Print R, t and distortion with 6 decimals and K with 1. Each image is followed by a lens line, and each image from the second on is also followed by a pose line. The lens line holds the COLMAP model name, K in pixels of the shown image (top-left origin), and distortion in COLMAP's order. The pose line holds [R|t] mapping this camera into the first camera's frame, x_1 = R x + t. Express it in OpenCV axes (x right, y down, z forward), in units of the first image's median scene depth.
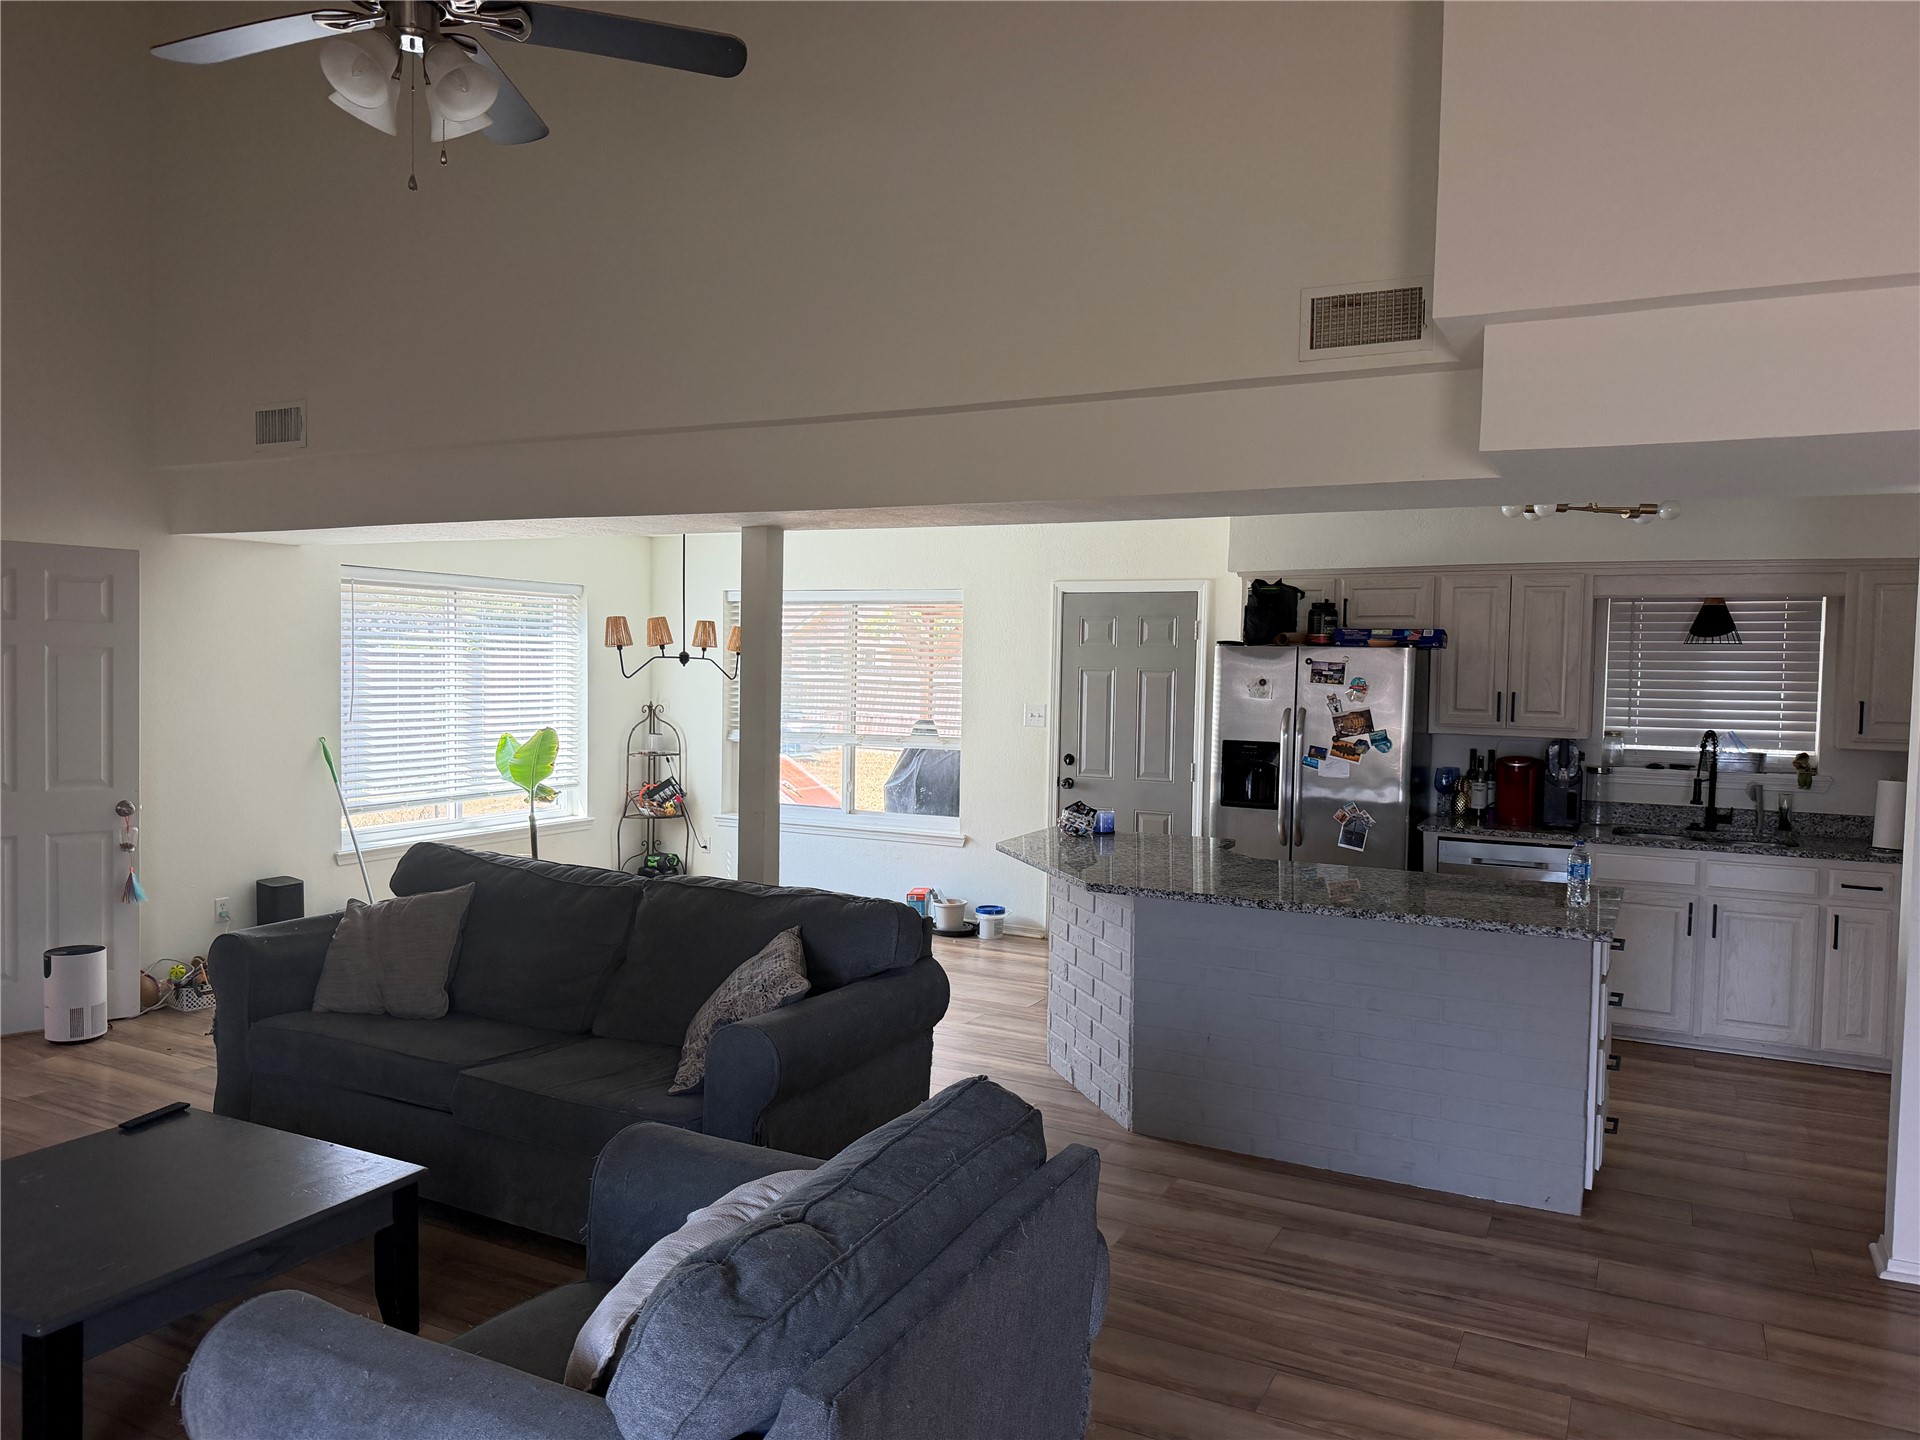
lens RADIAL K [[1292.3, 0, 960.0], [0, 1292.3, 720.0], [0, 0, 1]] dist [-0.000648, -0.032013]
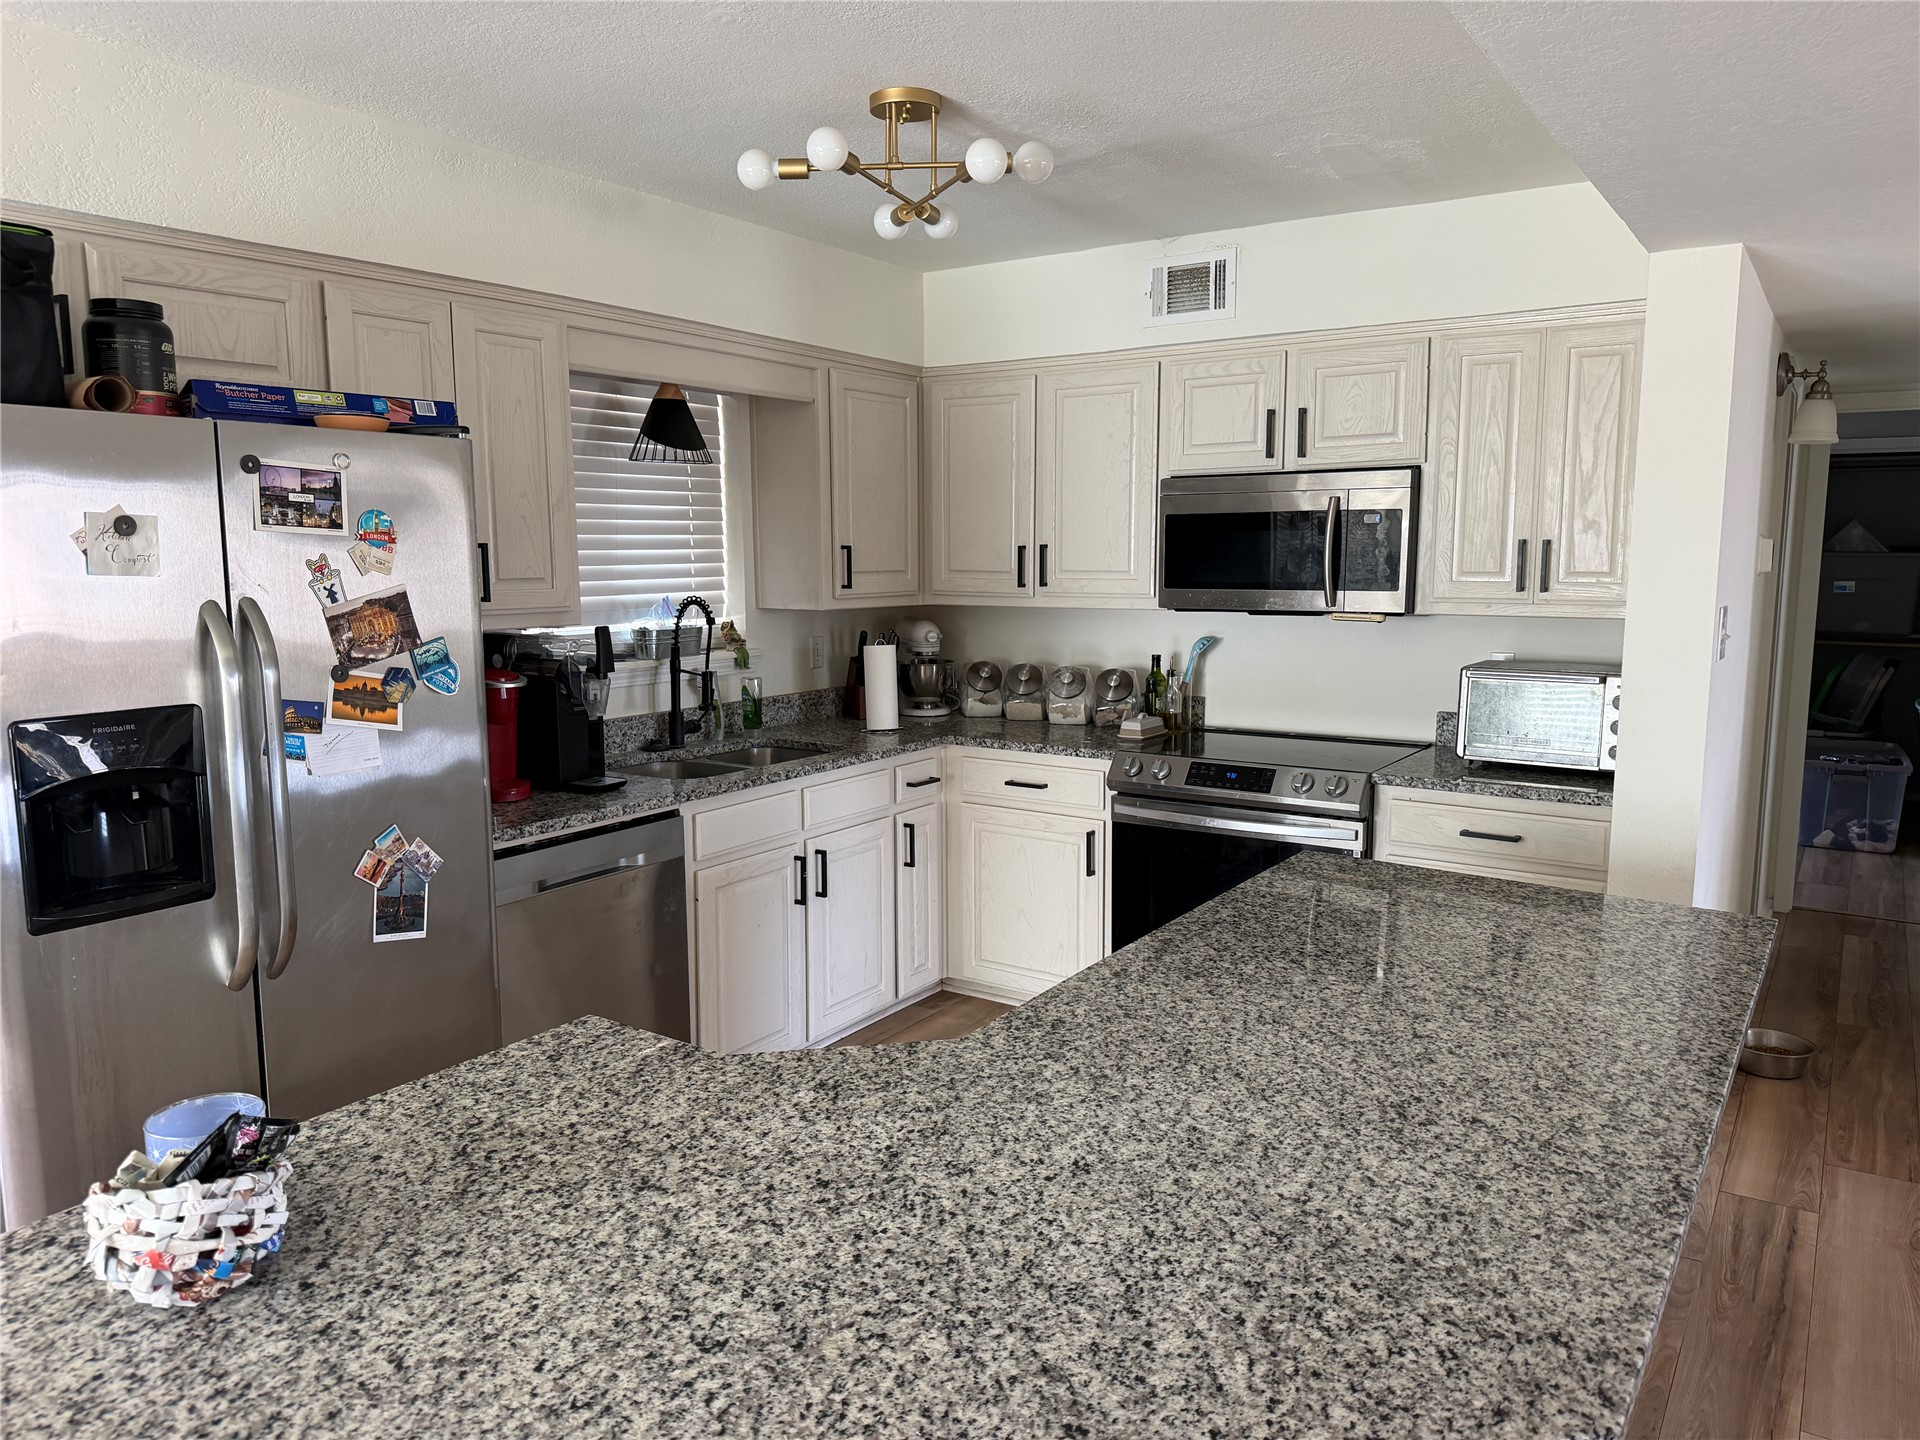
lens RADIAL K [[1333.2, 0, 955.8], [0, 1333.2, 744.9], [0, 0, 1]] dist [-0.001179, -0.004674]
pose [[0.109640, -0.163809, 0.980380, -0.078789], [0.046864, 0.986082, 0.159520, -0.018876], [-0.992866, 0.028455, 0.115791, 0.772288]]
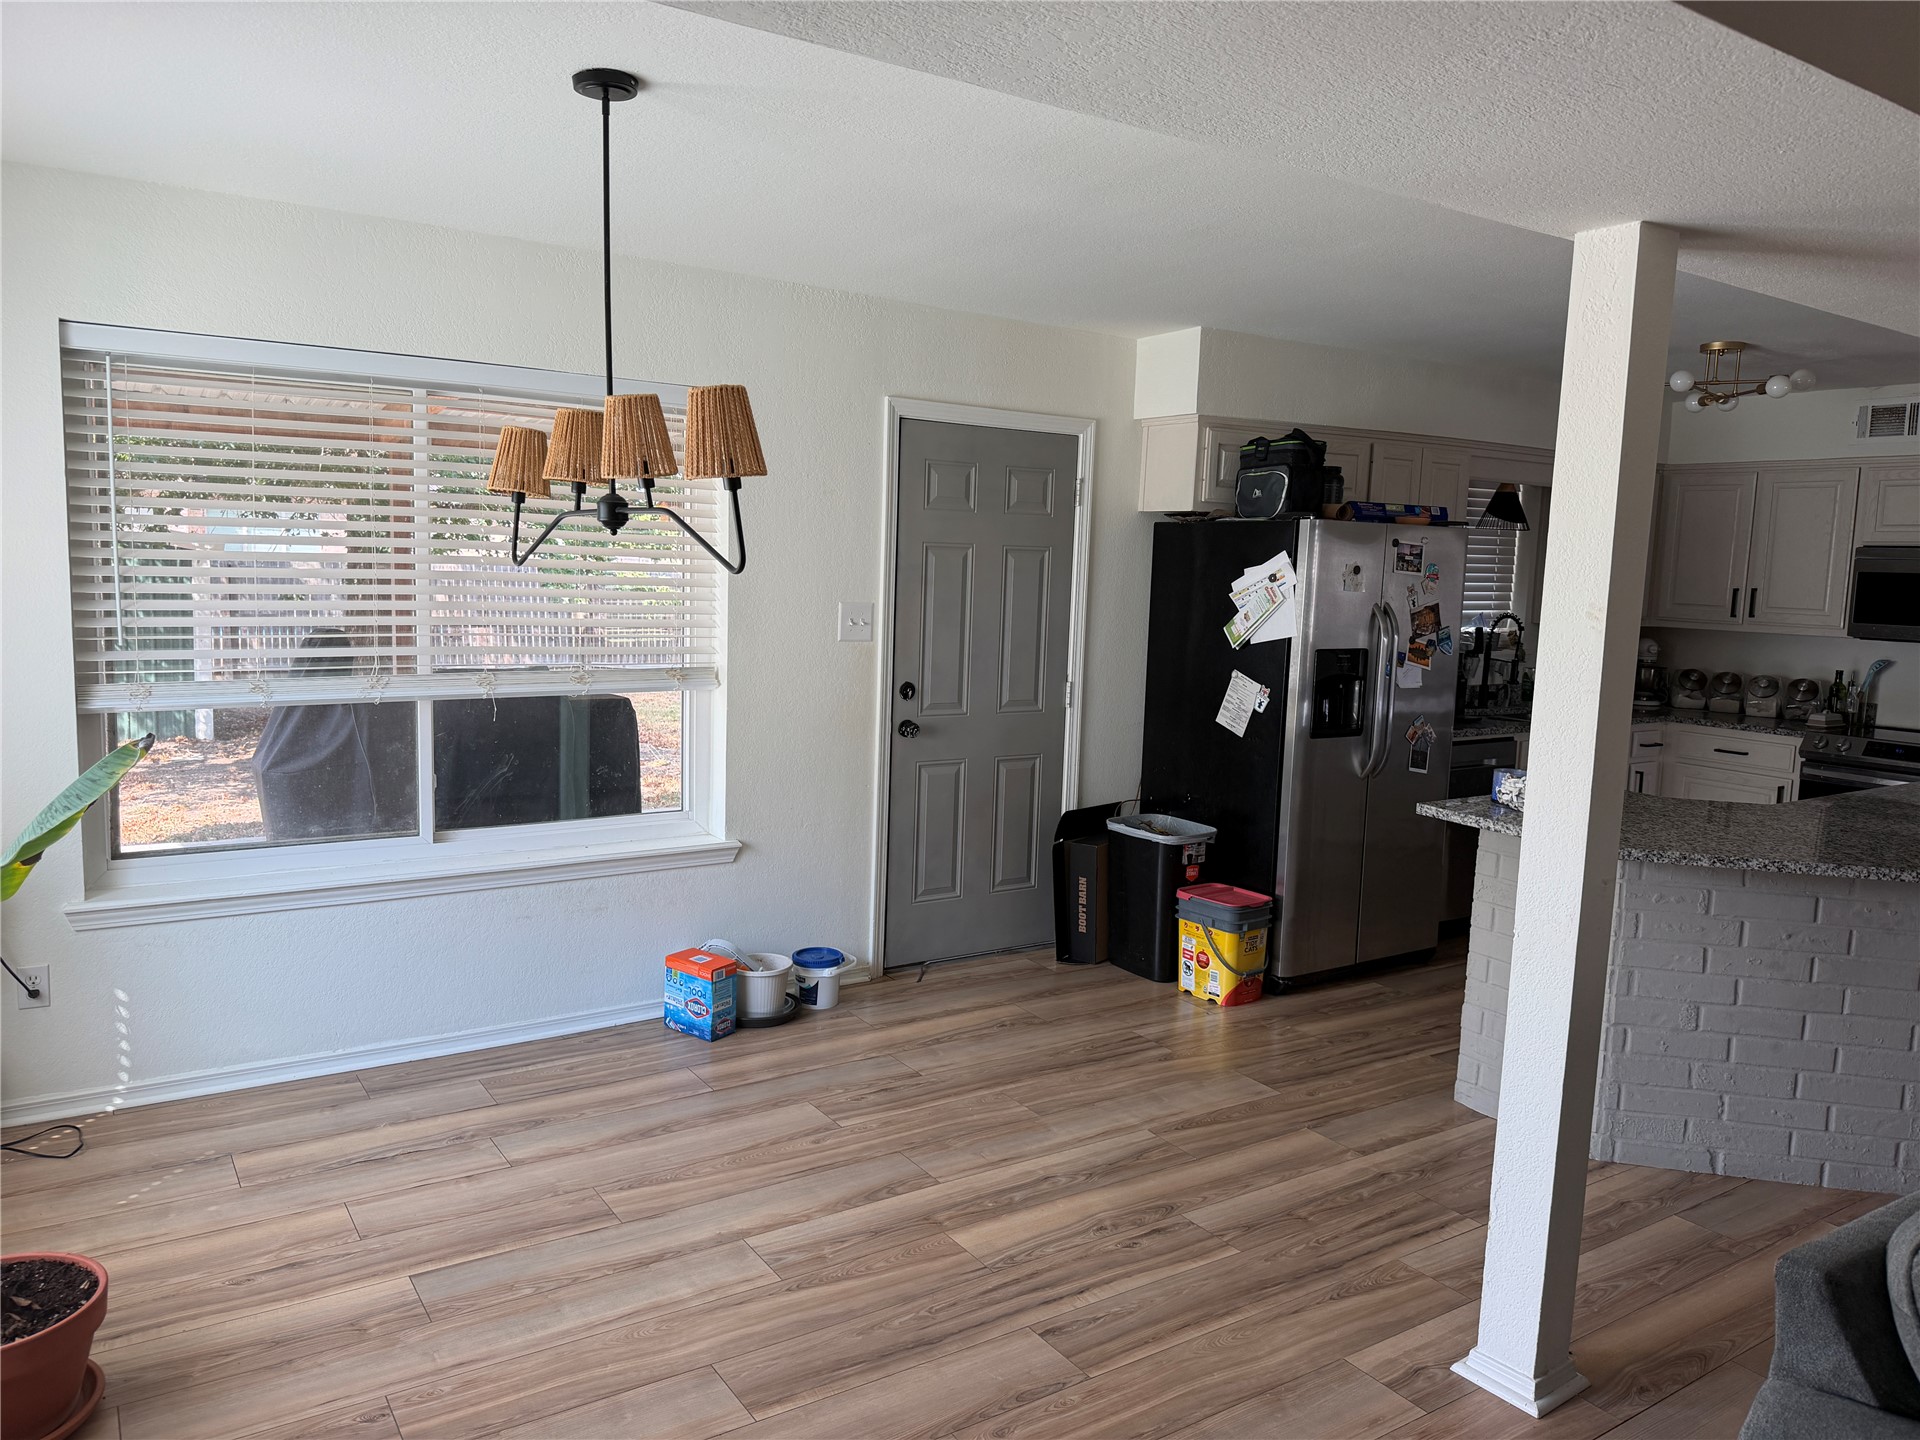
lens RADIAL K [[1292.3, 0, 960.0], [0, 1292.3, 720.0], [0, 0, 1]] dist [-0.000648, -0.032013]
pose [[0.507977, -0.108523, 0.854507, -0.549704], [0.016983, 0.993101, 0.116029, -0.034379], [-0.861203, -0.044428, 0.506315, 0.830029]]
